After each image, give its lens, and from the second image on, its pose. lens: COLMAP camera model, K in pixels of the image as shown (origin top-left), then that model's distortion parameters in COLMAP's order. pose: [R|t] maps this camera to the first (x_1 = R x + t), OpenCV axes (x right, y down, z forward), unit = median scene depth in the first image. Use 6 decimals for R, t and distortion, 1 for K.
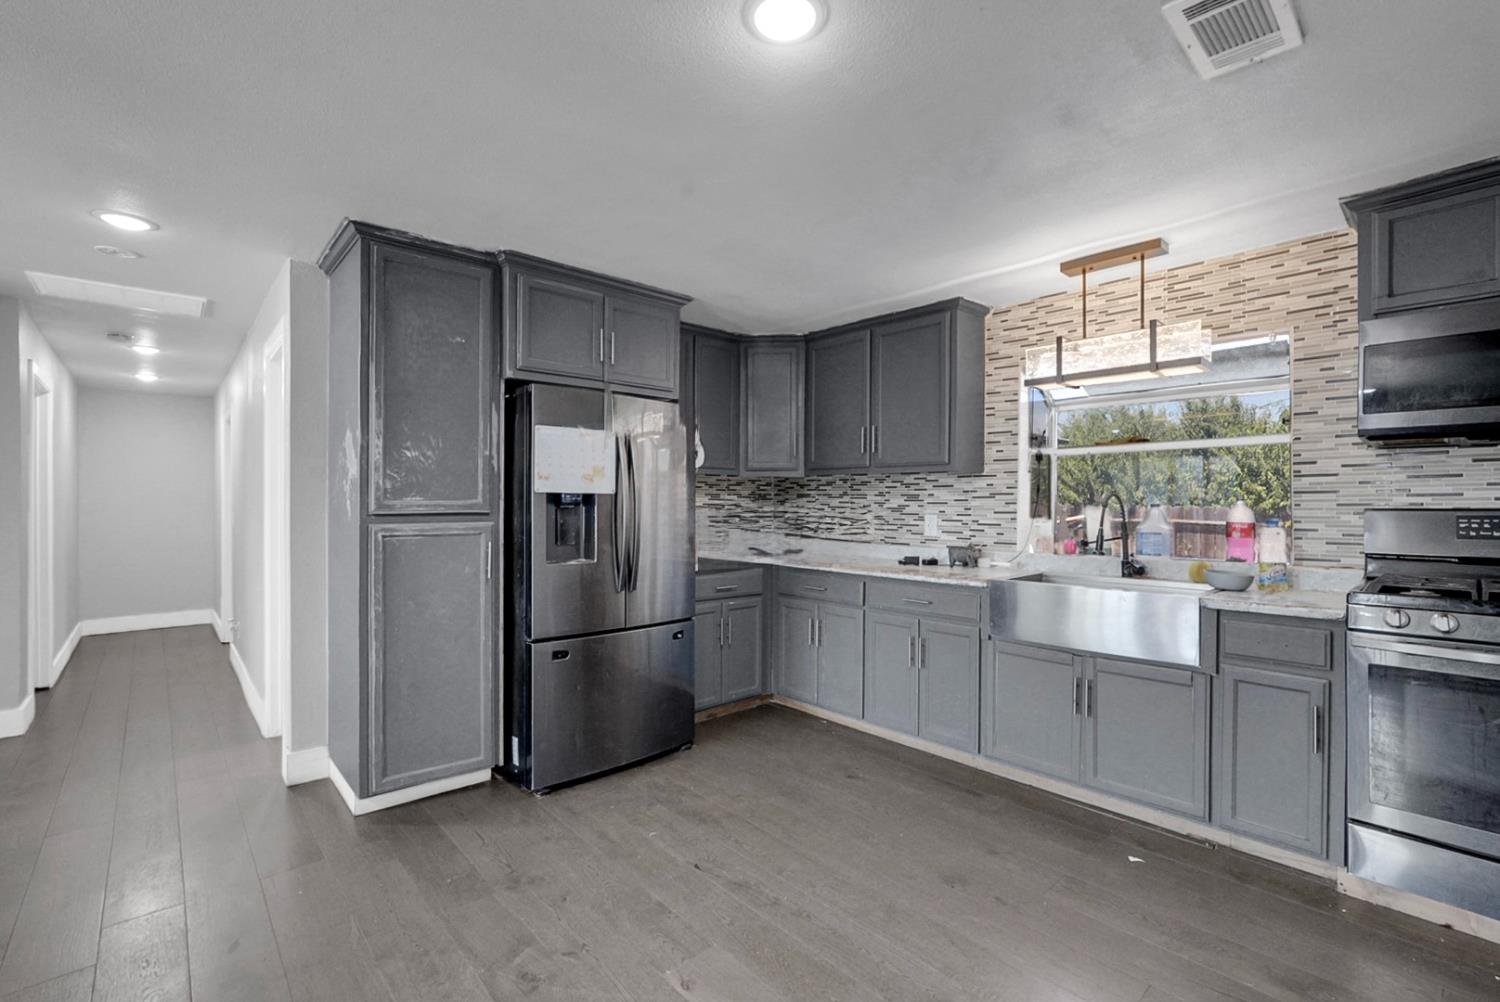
lens RADIAL K [[675.8, 0, 758.5], [0, 675.8, 501.8], [0, 0, 1]] dist [-0.001533, 0.000148]
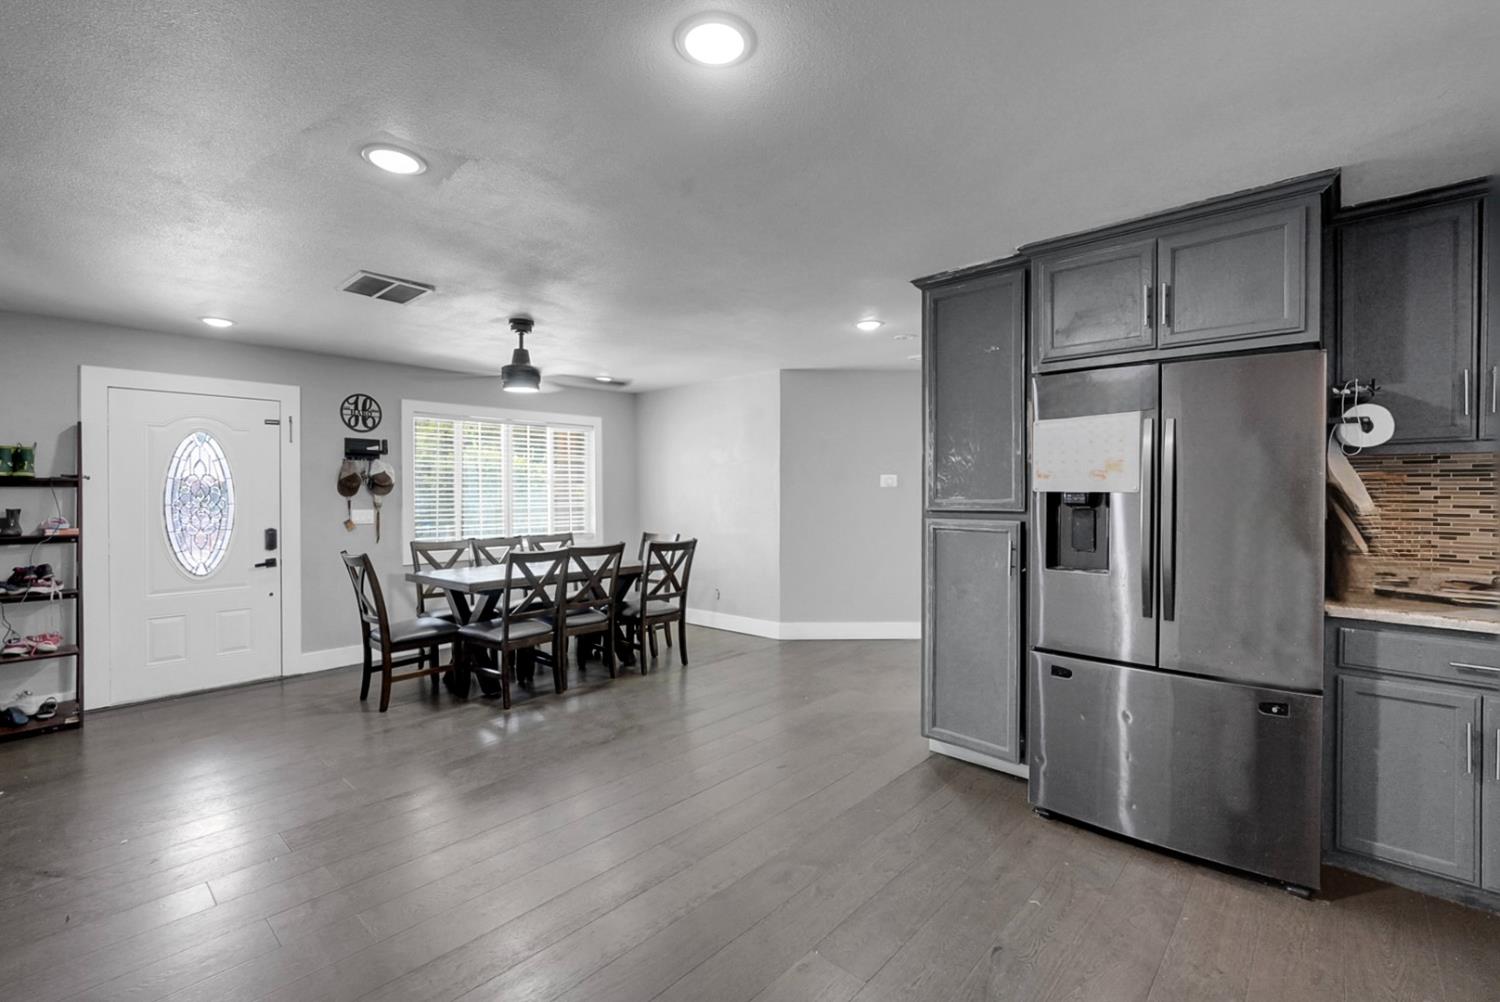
lens RADIAL K [[650.2, 0, 719.8], [0, 650.2, 495.5], [0, 0, 1]] dist [-0.001288, -0.000028]
pose [[0.060635, 0.002977, -0.998156, 0.532374], [-0.000577, 0.999995, 0.002948, -0.010714], [0.998160, 0.000397, 0.060637, 0.486592]]
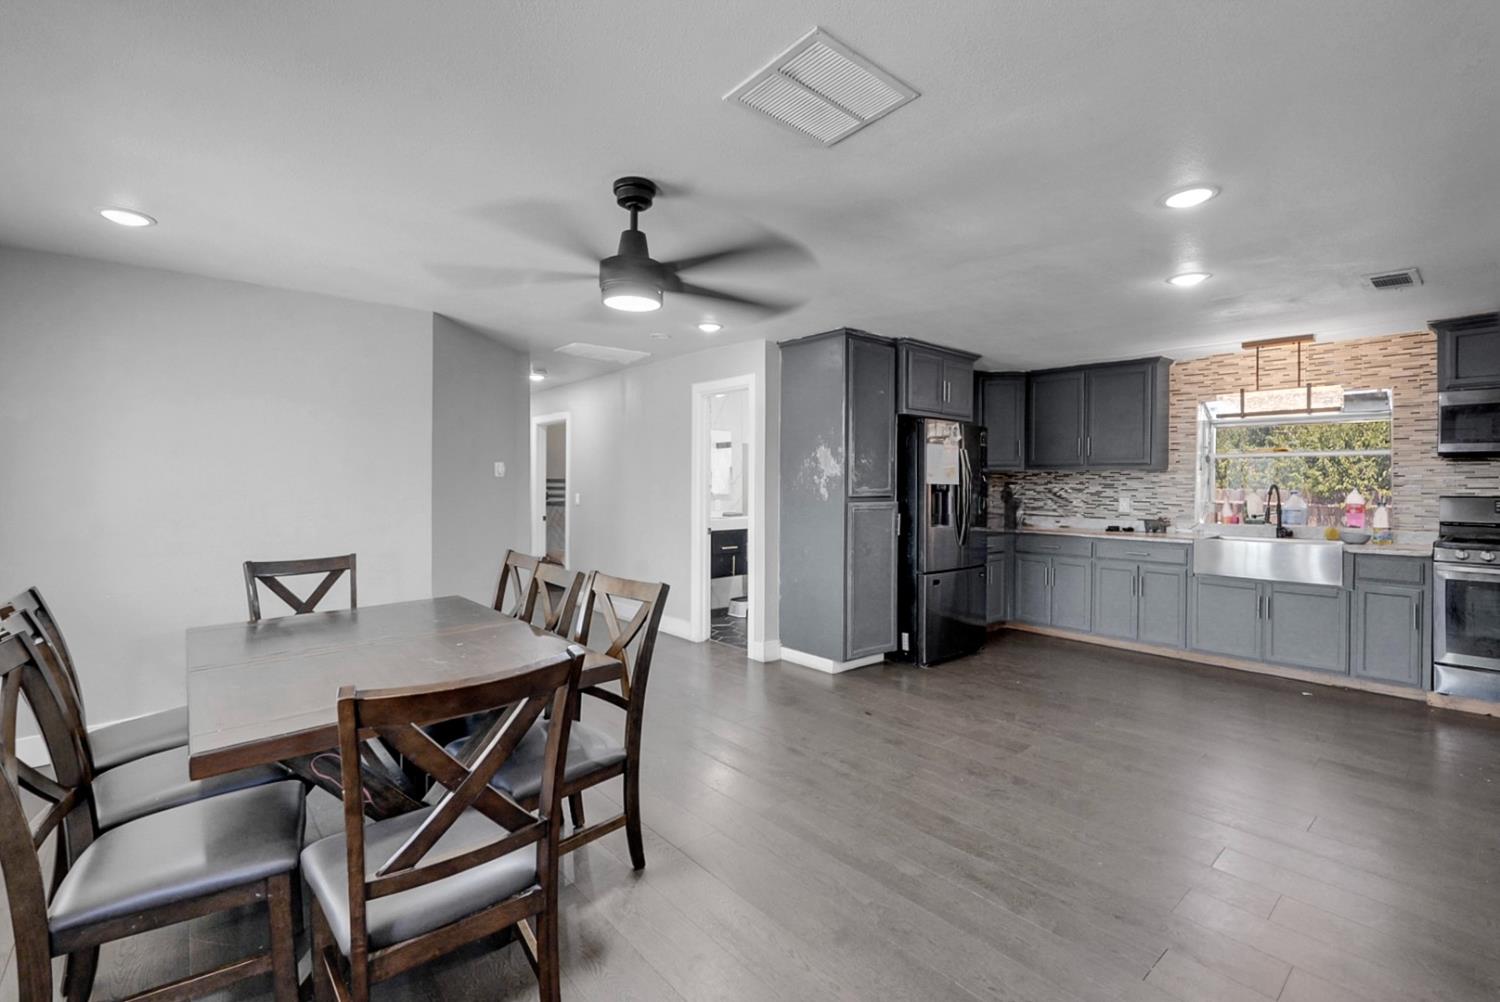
lens RADIAL K [[691.0, 0, 746.6], [0, 691.0, 482.9], [0, 0, 1]] dist [0.001411, 0.001405]
pose [[0.999828, 0.003151, -0.018278, -0.716578], [-0.003113, 0.999993, 0.002112, -0.018301], [0.018284, -0.002055, 0.999831, -0.685399]]
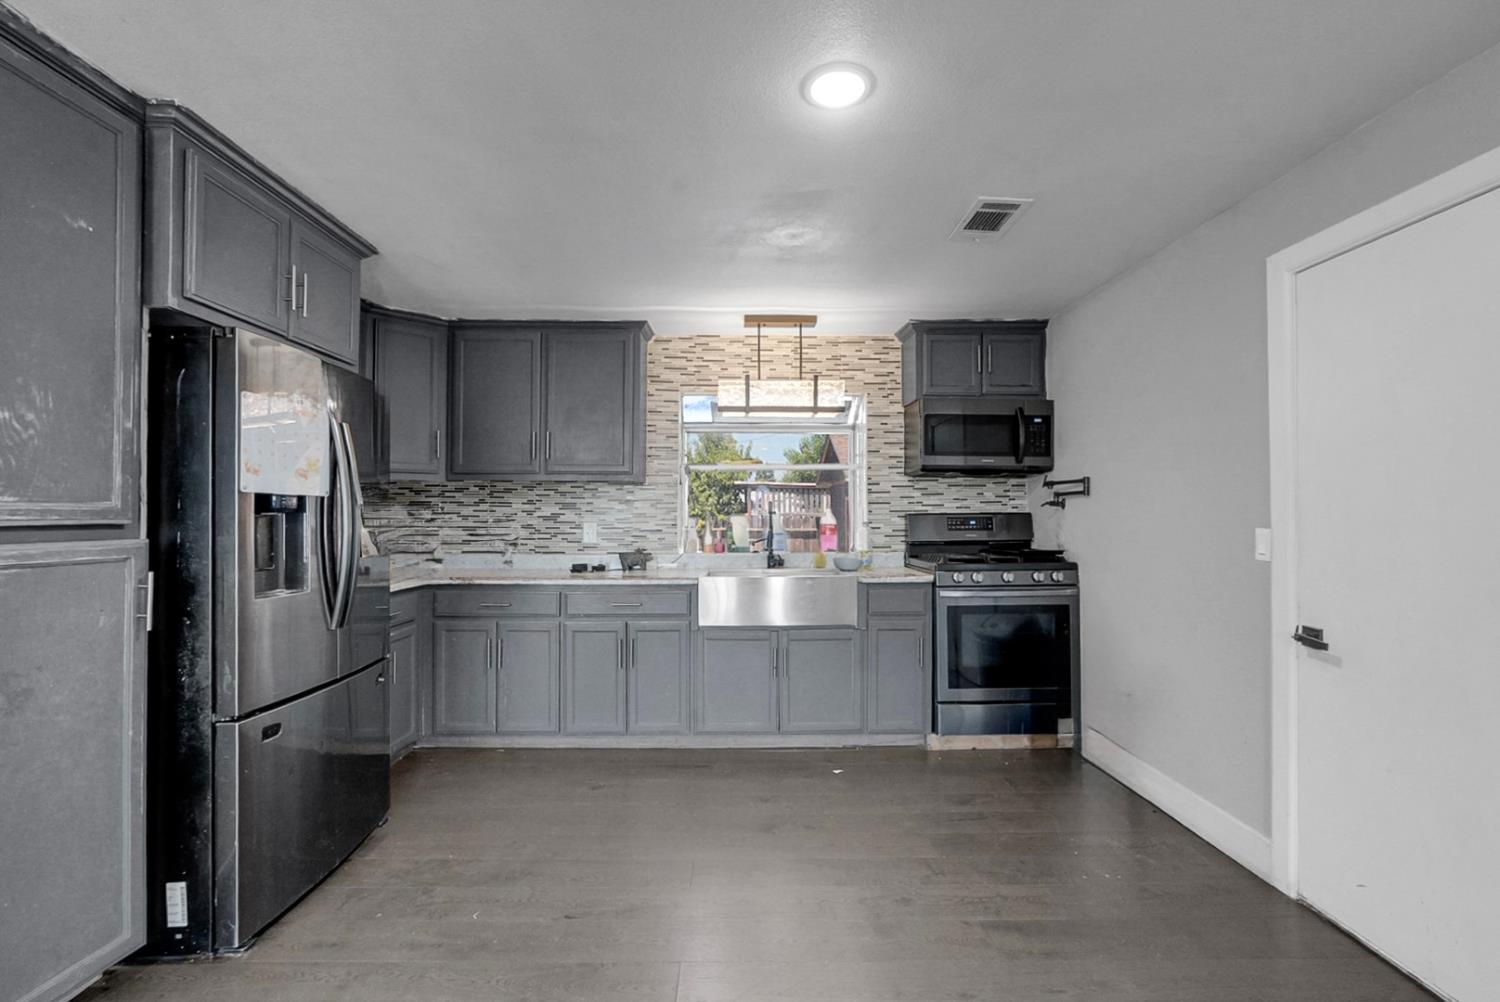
lens RADIAL K [[676.5, 0, 749.4], [0, 676.5, 508.5], [0, 0, 1]] dist [-0.026843, 0.011940]
pose [[0.660547, 0.004081, 0.750774, -0.474713], [0.002110, 0.999971, -0.007291, 0.007649], [-0.750782, 0.006400, 0.660519, 0.189257]]
